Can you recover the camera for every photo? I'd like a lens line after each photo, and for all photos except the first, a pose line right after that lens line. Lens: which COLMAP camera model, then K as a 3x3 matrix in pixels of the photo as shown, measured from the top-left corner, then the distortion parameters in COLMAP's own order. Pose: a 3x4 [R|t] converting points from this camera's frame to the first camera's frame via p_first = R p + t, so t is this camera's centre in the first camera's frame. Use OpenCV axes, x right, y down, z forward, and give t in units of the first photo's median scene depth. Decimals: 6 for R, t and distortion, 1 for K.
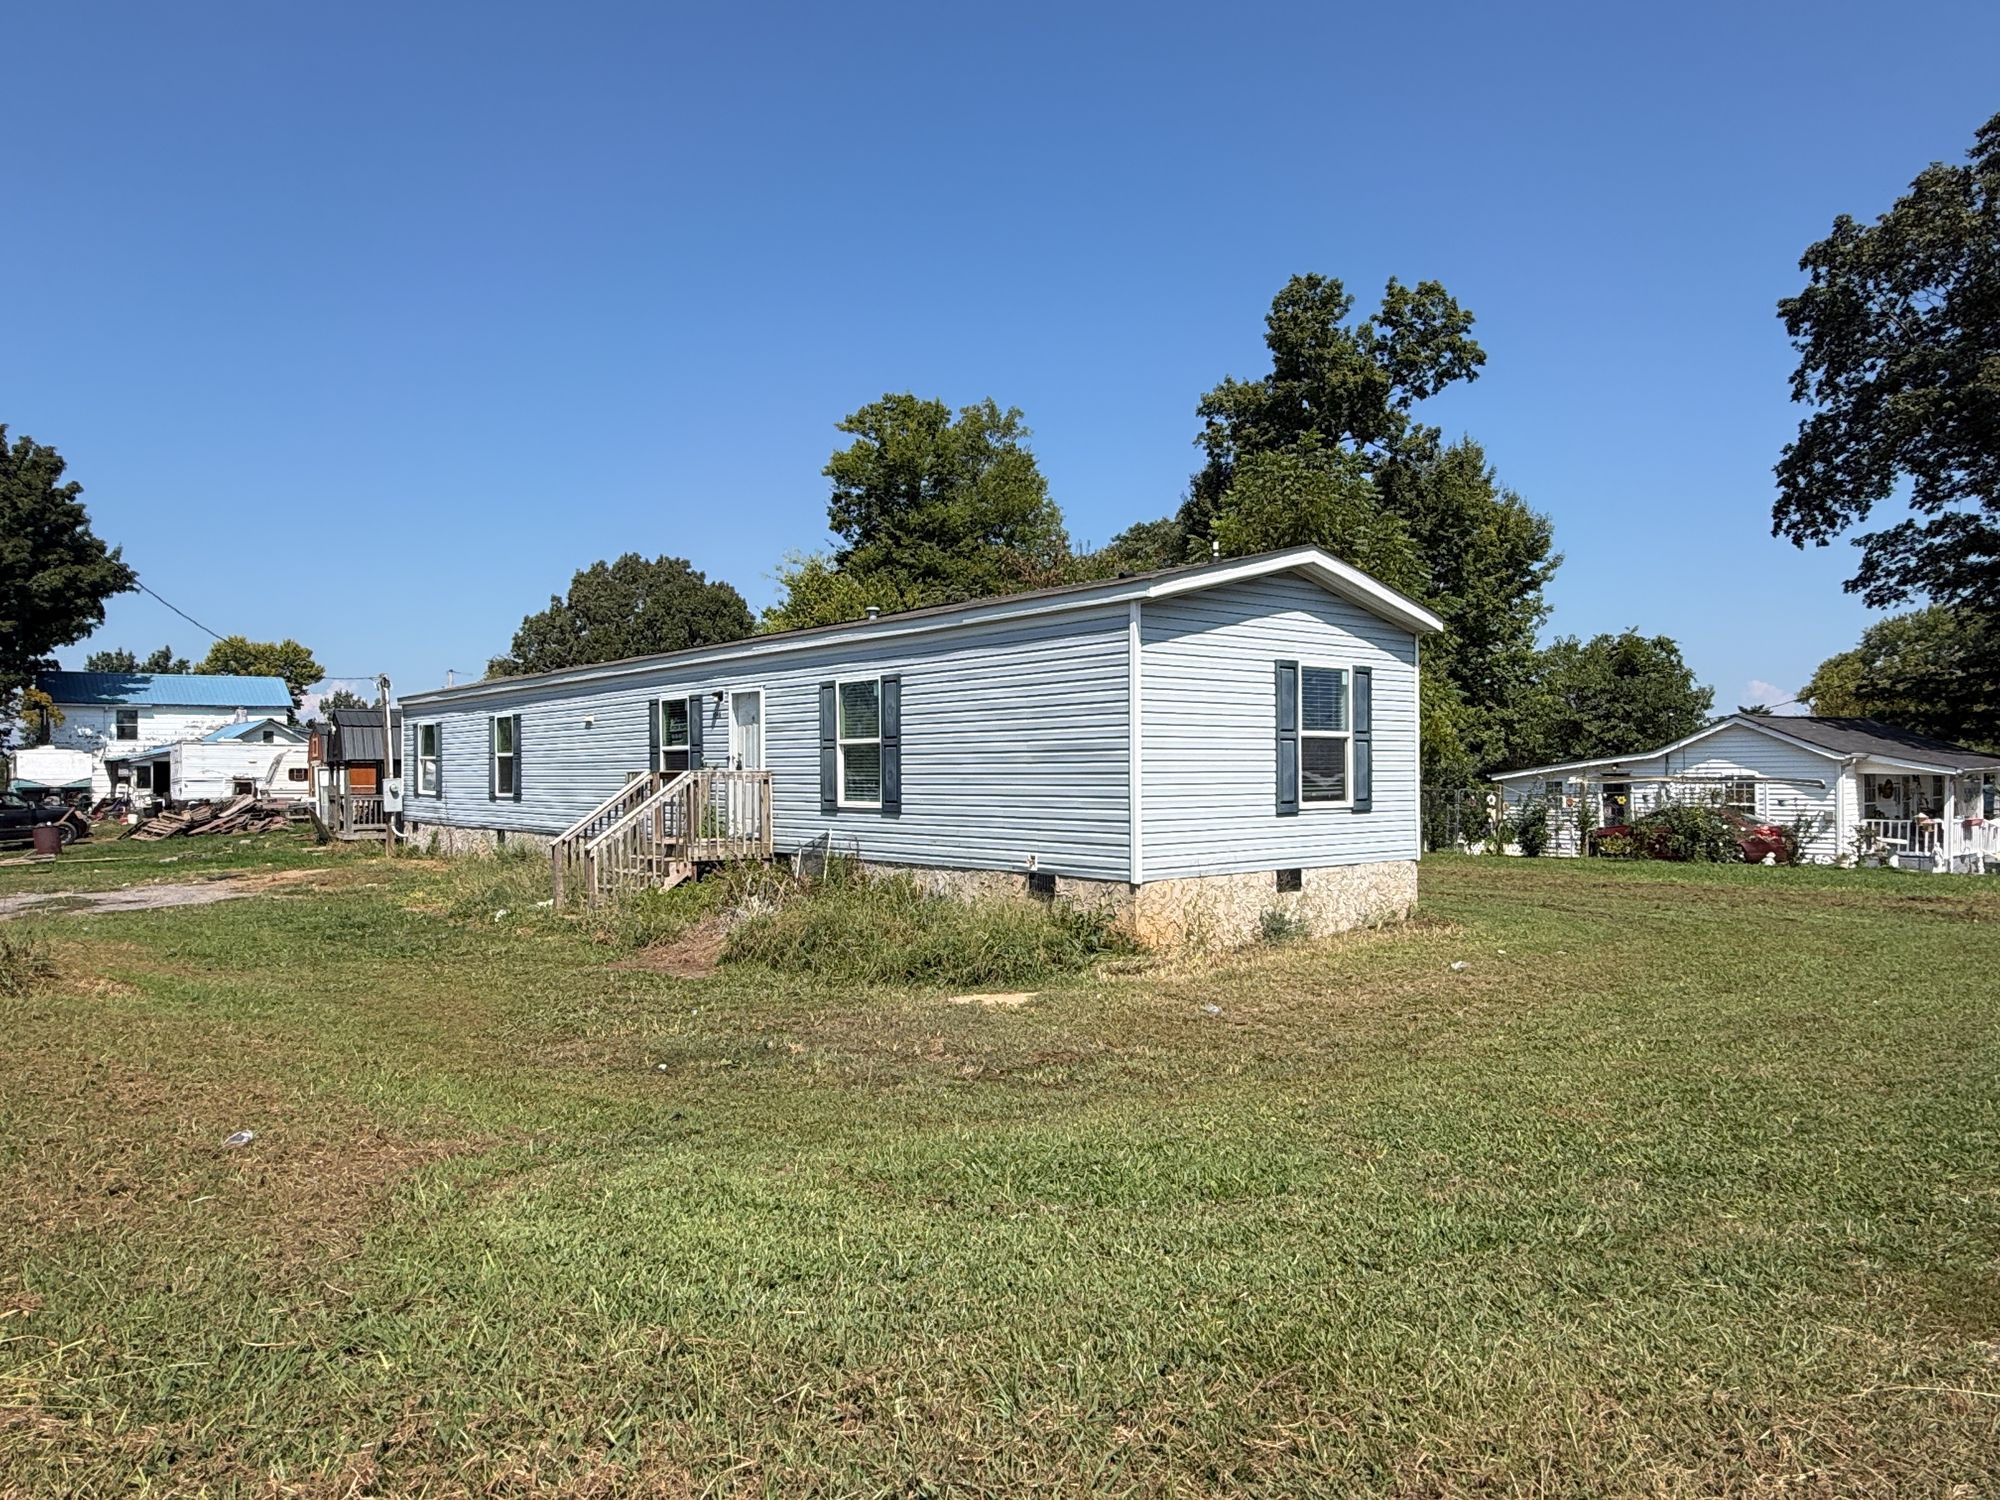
lens RADIAL K [[1280.7, 0, 1000.0], [0, 1280.7, 750.0], [0, 0, 1]] dist [-0.002078, -0.000291]
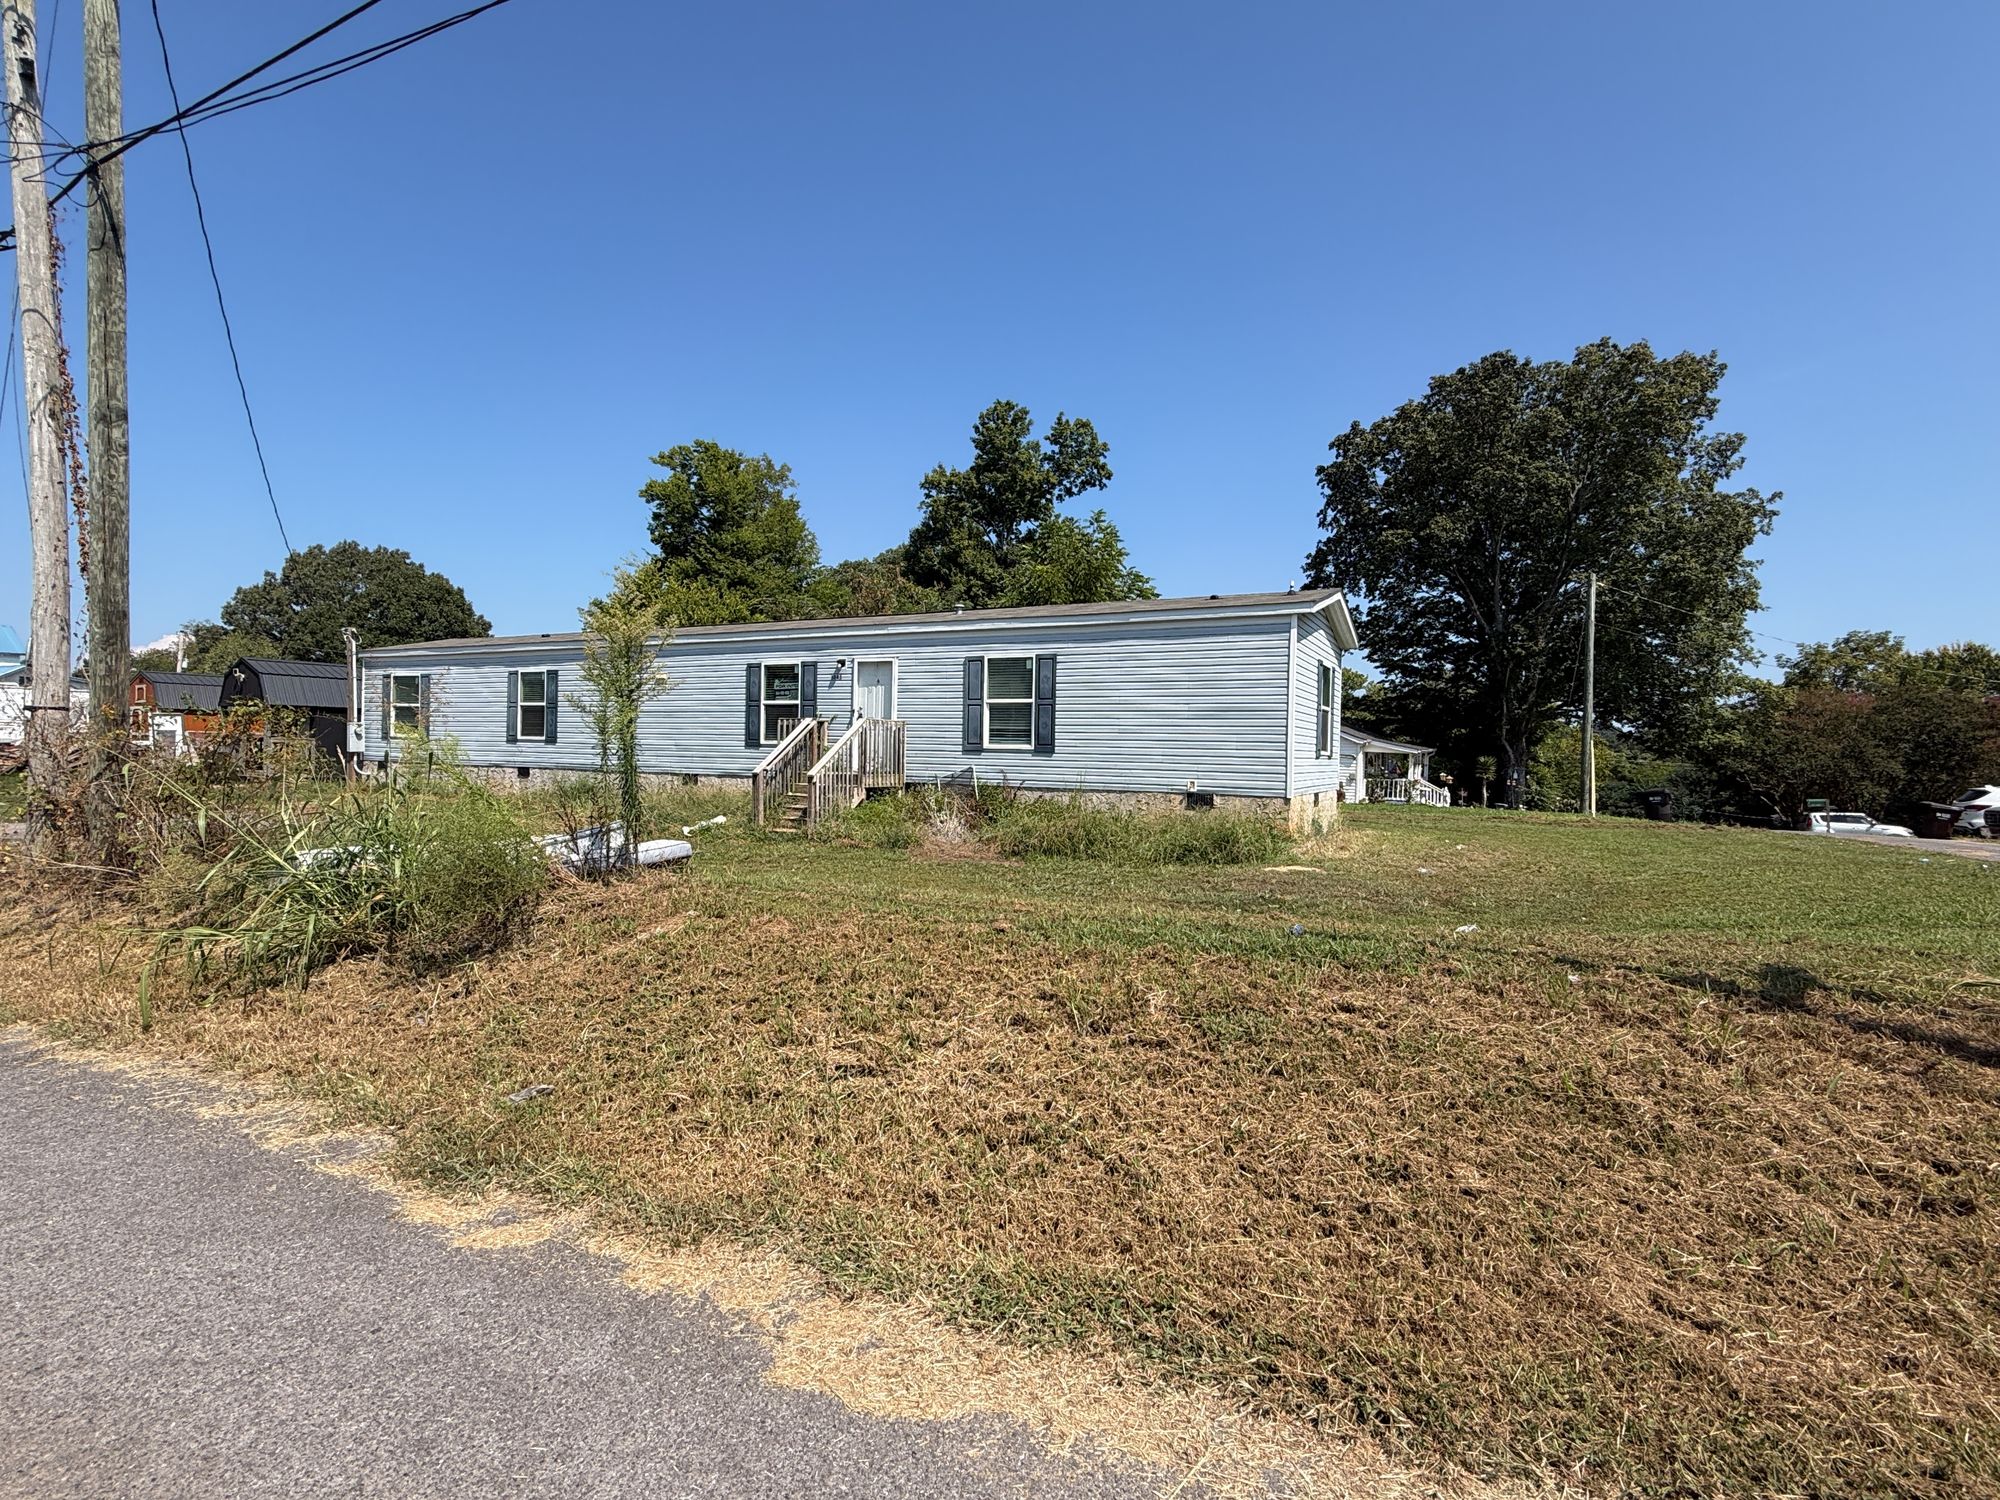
lens RADIAL K [[927.1, 0, 1000.0], [0, 927.1, 750.0], [0, 0, 1]] dist [0.002573, 0.001161]
pose [[0.926628, 0.026155, 0.375069, -0.387713], [-0.033142, 0.999376, 0.012187, 0.026944], [-0.374516, -0.023723, 0.926917, 0.058388]]
